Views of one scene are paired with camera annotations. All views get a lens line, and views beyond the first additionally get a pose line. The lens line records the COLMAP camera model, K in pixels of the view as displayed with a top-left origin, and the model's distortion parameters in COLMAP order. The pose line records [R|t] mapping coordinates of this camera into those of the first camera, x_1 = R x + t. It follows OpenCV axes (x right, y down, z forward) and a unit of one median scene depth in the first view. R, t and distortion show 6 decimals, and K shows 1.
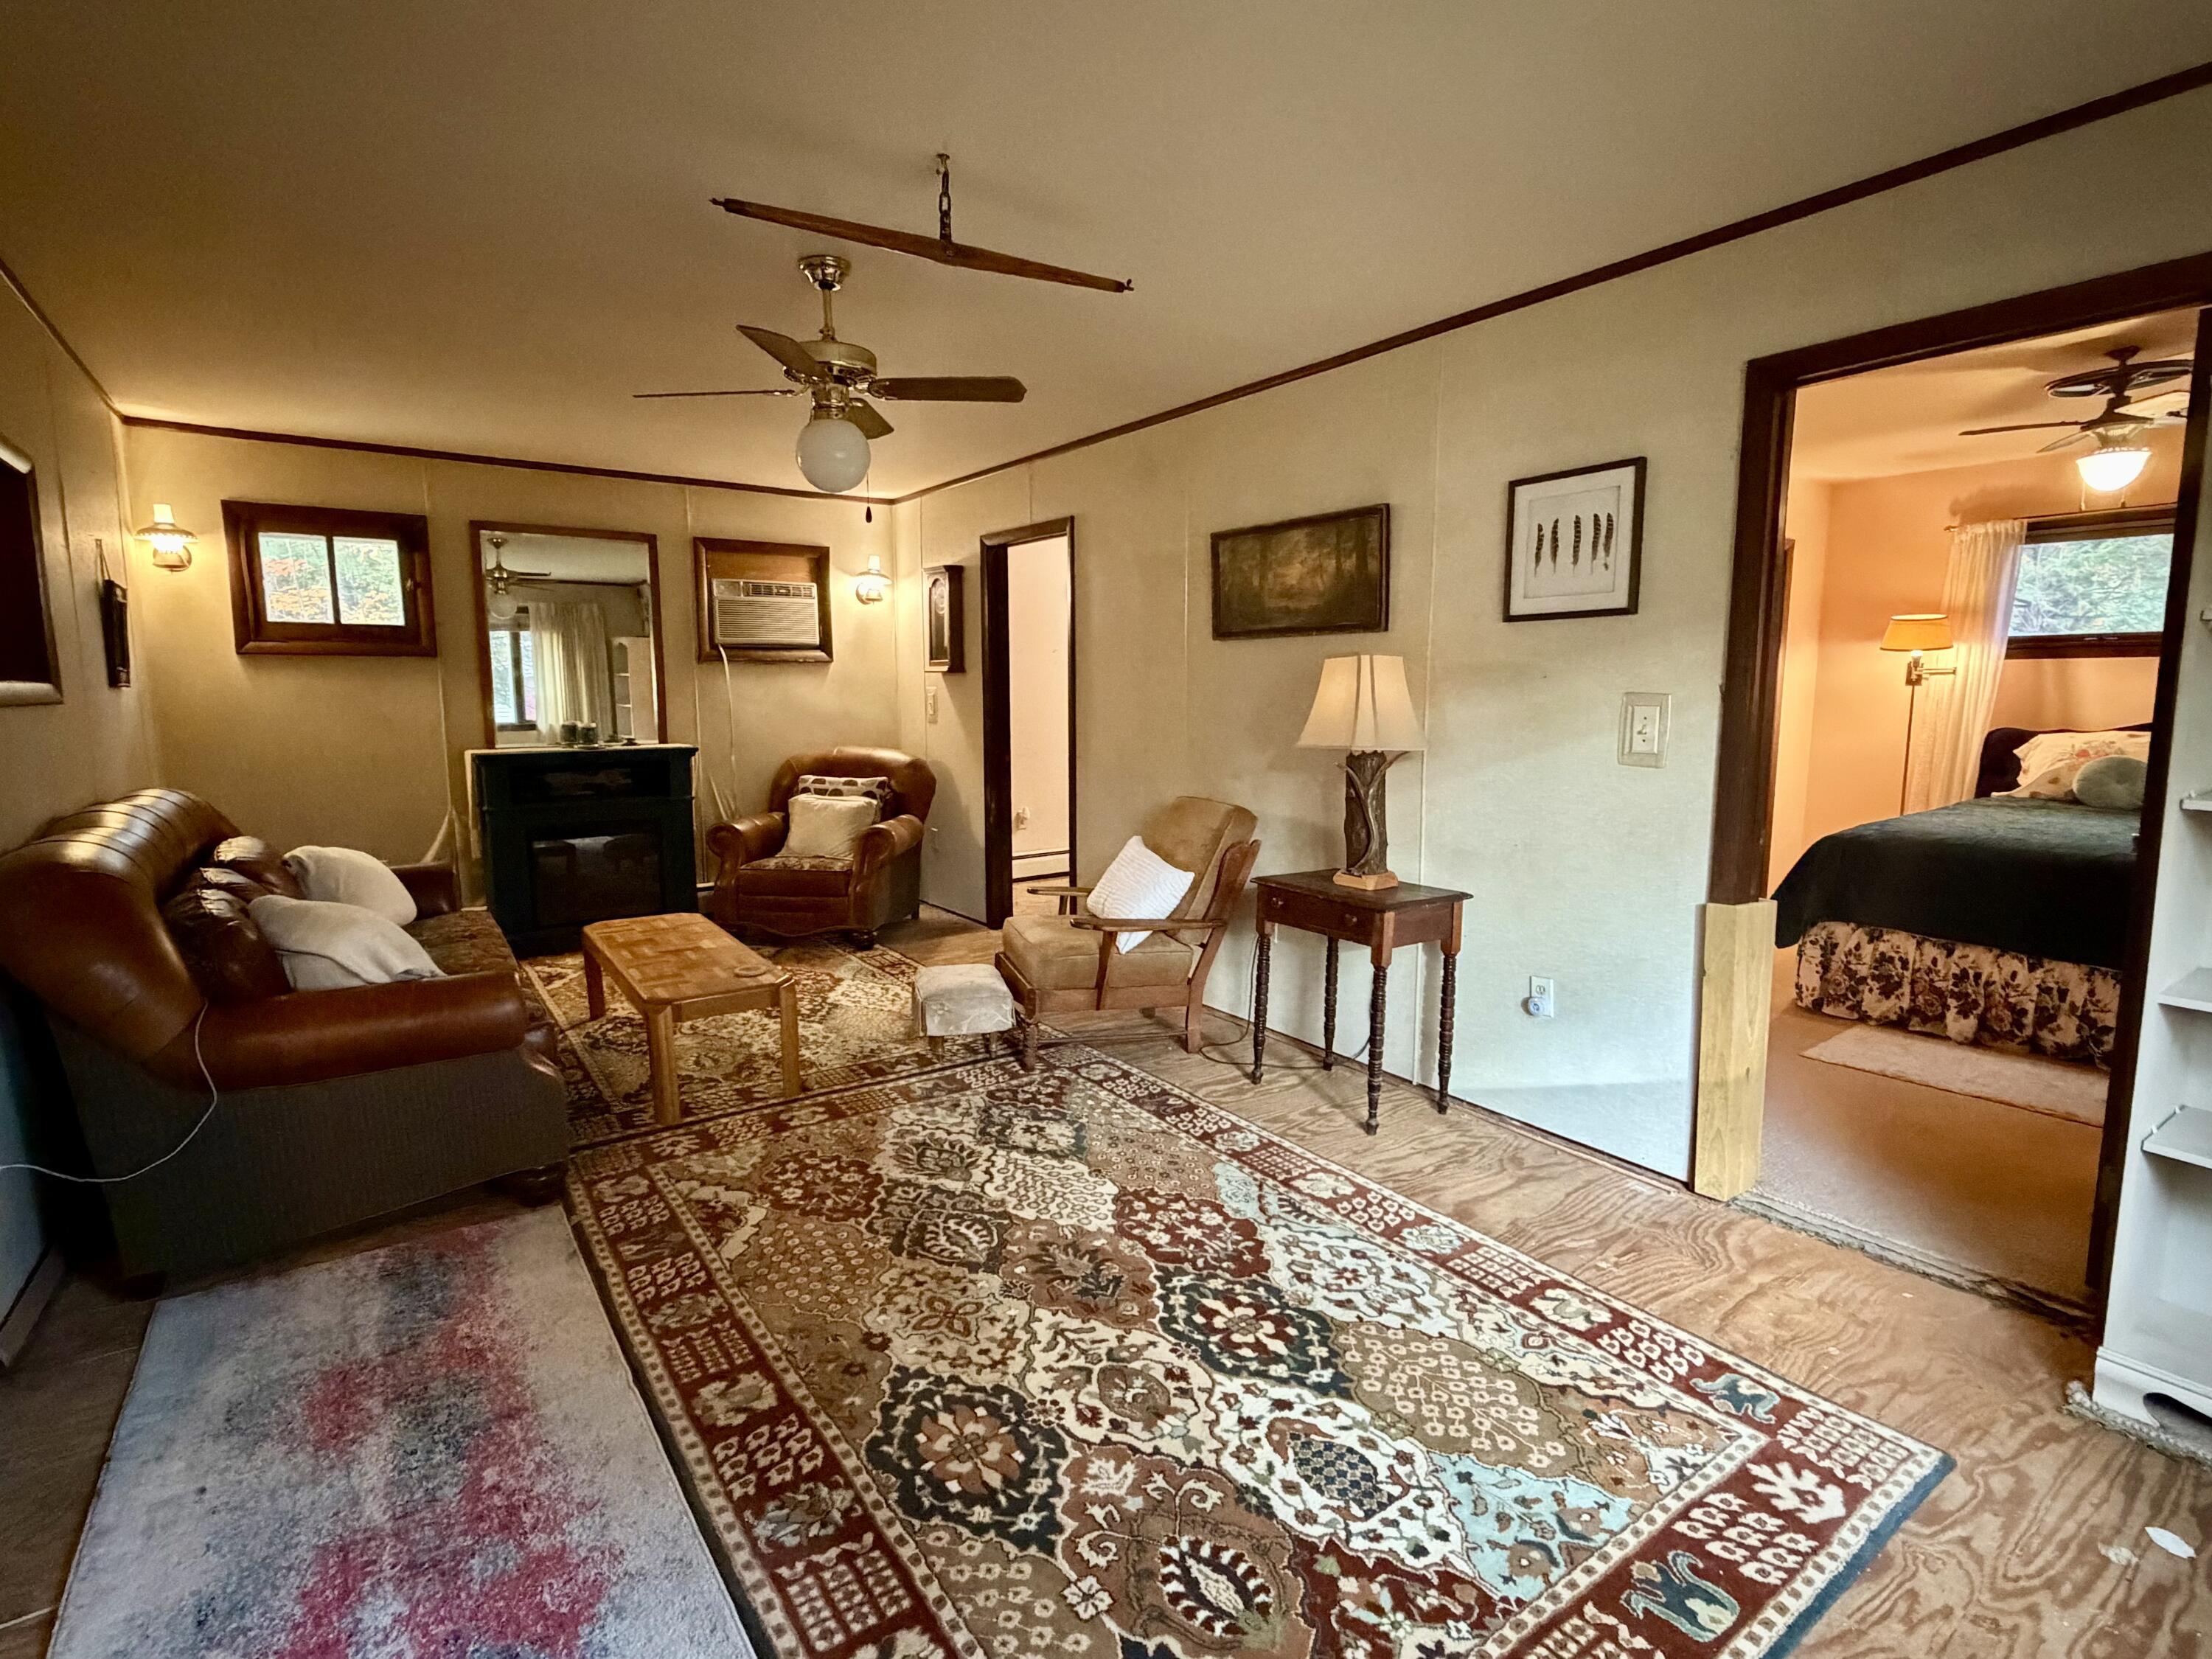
lens RADIAL K [[1086.9, 0, 1106.8], [0, 1086.9, 827.9], [0, 0, 1]] dist [0.000864, -0.000696]
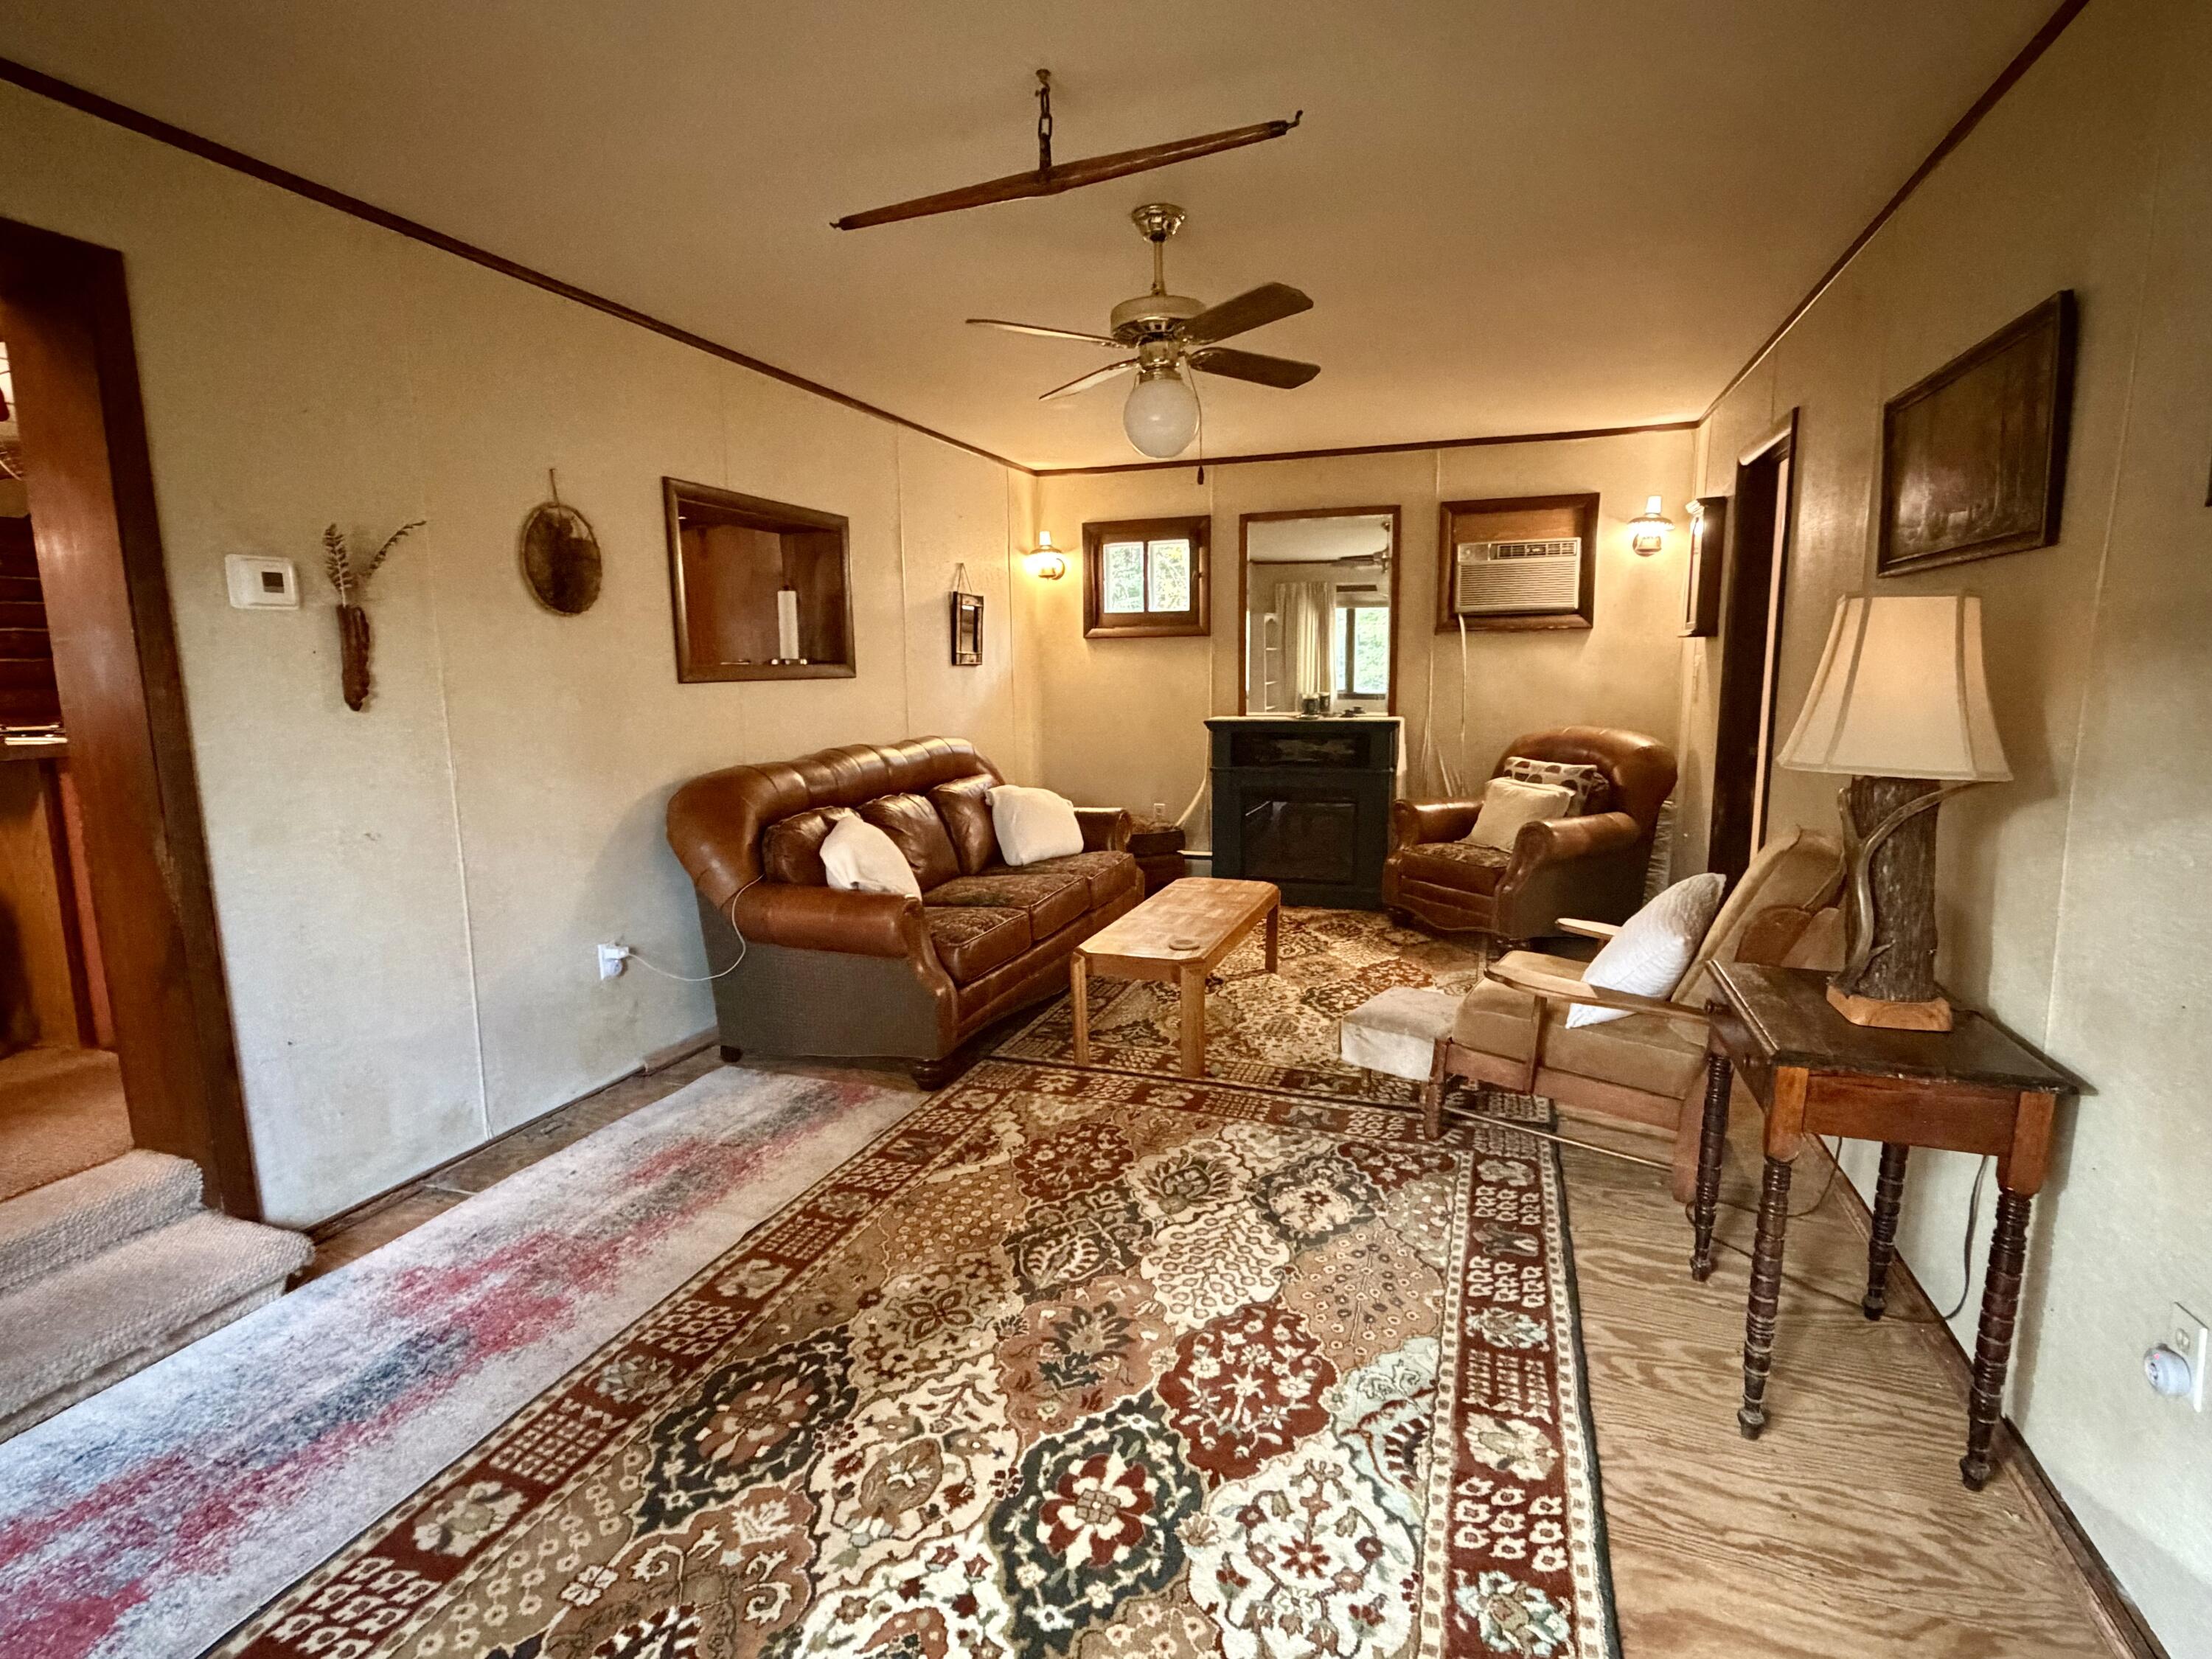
lens RADIAL K [[1086.9, 0, 1102.6], [0, 1086.9, 829.8], [0, 0, 1]] dist [0.000864, -0.000696]
pose [[0.577022, 0.117464, -0.808238, 0.646489], [-0.092163, 0.992647, 0.078467, -0.069747], [0.811512, 0.029212, 0.583605, 0.511115]]
